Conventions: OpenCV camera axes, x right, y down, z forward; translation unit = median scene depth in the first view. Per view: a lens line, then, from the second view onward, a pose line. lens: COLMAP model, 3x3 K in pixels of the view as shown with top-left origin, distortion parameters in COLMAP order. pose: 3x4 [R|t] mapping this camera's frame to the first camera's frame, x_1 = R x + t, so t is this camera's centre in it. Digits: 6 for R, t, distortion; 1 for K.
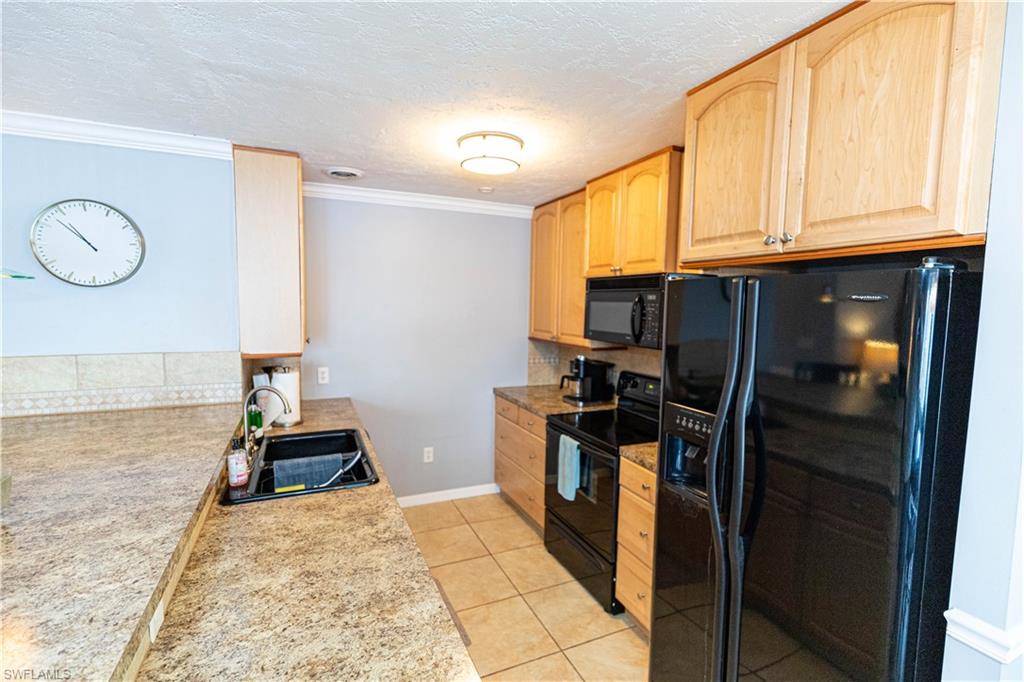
lens RADIAL K [[457.9, 0, 520.0], [0, 457.9, 341.4], [0, 0, 1]] dist [0.004398, -0.001754]
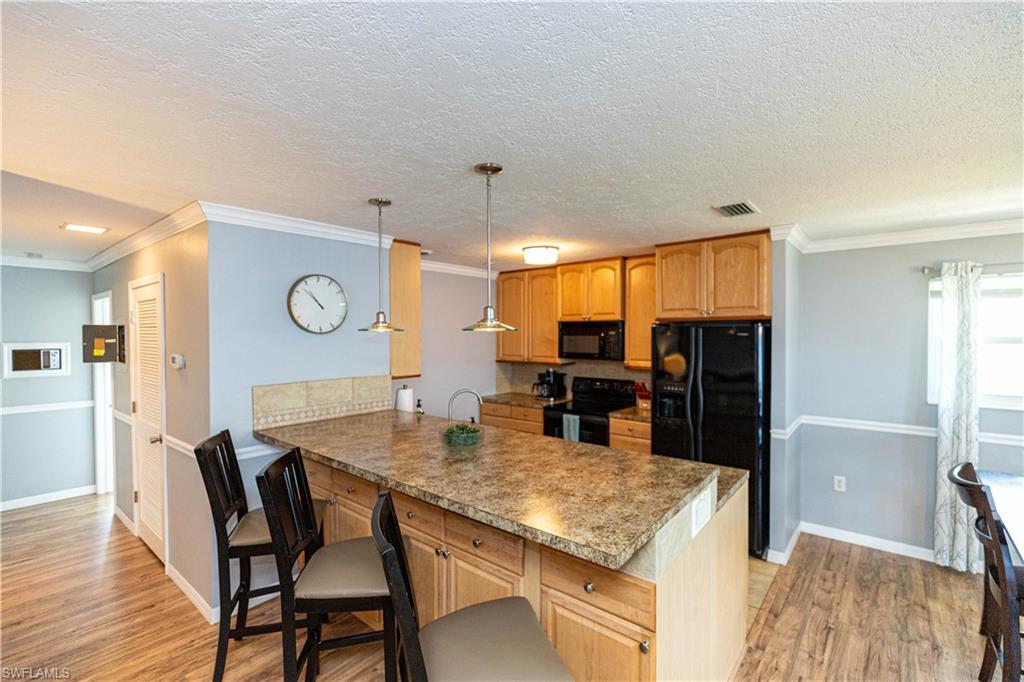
lens RADIAL K [[457.9, 0, 503.5], [0, 457.9, 341.3], [0, 0, 1]] dist [0.004398, -0.001754]
pose [[0.899566, -0.026355, 0.435988, -0.846771], [0.054378, 0.997170, -0.051920, 0.010045], [-0.433386, 0.070414, 0.898453, -0.445698]]
